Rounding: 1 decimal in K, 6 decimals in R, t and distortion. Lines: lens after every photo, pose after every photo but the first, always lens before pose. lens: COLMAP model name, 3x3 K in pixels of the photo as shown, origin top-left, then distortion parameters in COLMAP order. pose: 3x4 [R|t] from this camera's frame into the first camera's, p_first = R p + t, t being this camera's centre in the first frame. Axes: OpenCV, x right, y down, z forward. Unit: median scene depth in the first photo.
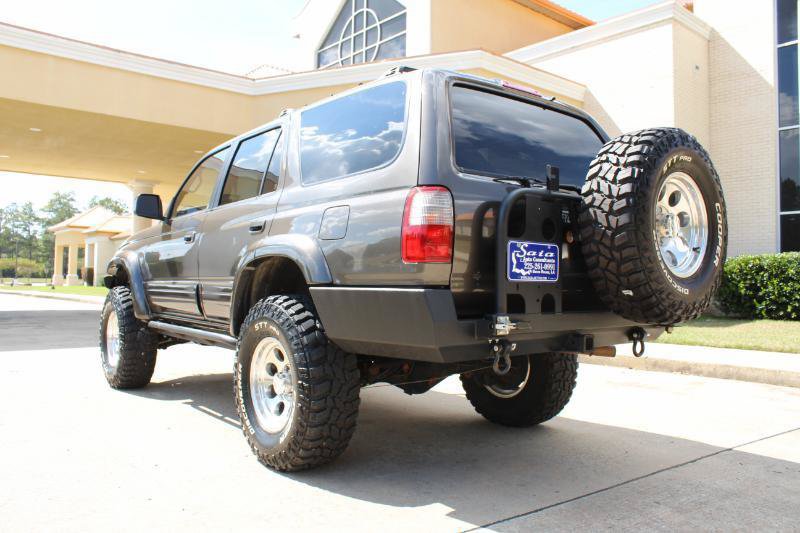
lens RADIAL K [[659.0, 0, 401.4], [0, 659.0, 264.3], [0, 0, 1]] dist [-0.141900, 0.115874]
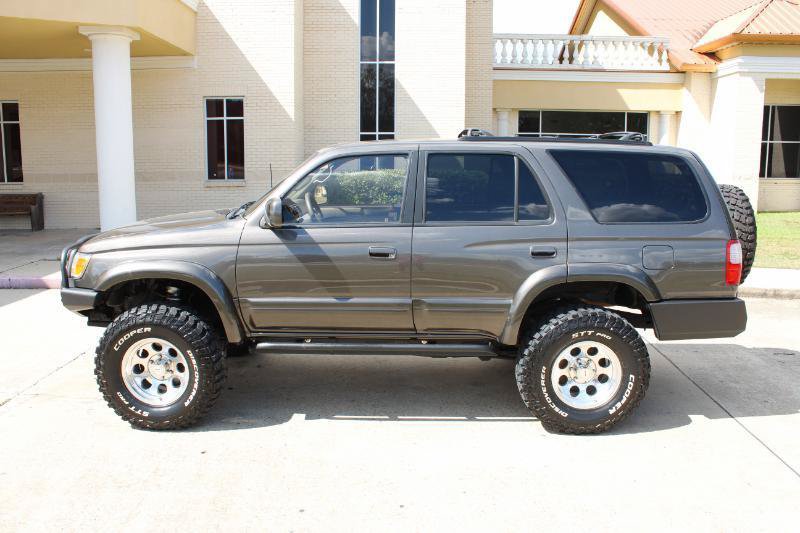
lens RADIAL K [[659.0, 0, 398.4], [0, 659.0, 271.9], [0, 0, 1]] dist [-0.141900, 0.115874]
pose [[0.638936, -0.141637, 0.756109, -1.494938], [-0.015019, 0.980419, 0.196347, -0.291348], [-0.769114, -0.136809, 0.624298, 0.529132]]
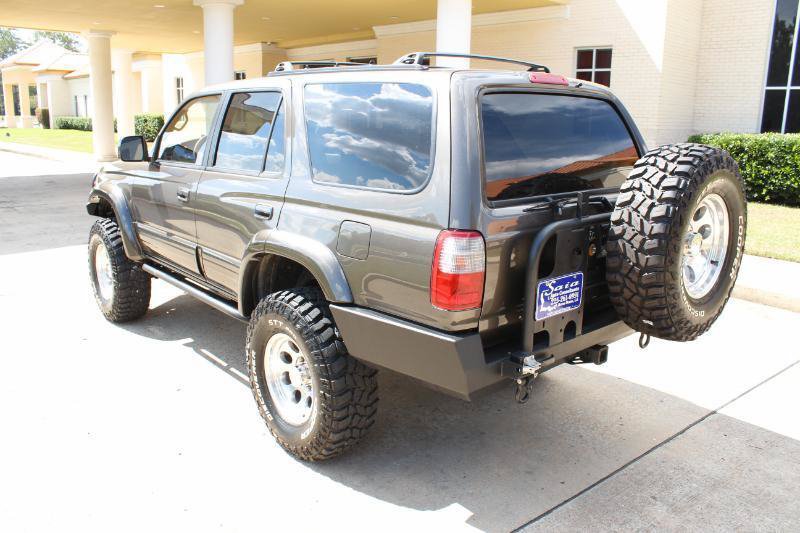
lens RADIAL K [[659.0, 0, 402.9], [0, 659.0, 262.4], [0, 0, 1]] dist [-0.141900, 0.115874]
pose [[0.998619, -0.005653, 0.052231, -0.077878], [-0.007644, 0.967979, 0.250916, -0.263657], [-0.051977, -0.250968, 0.966599, 0.054352]]
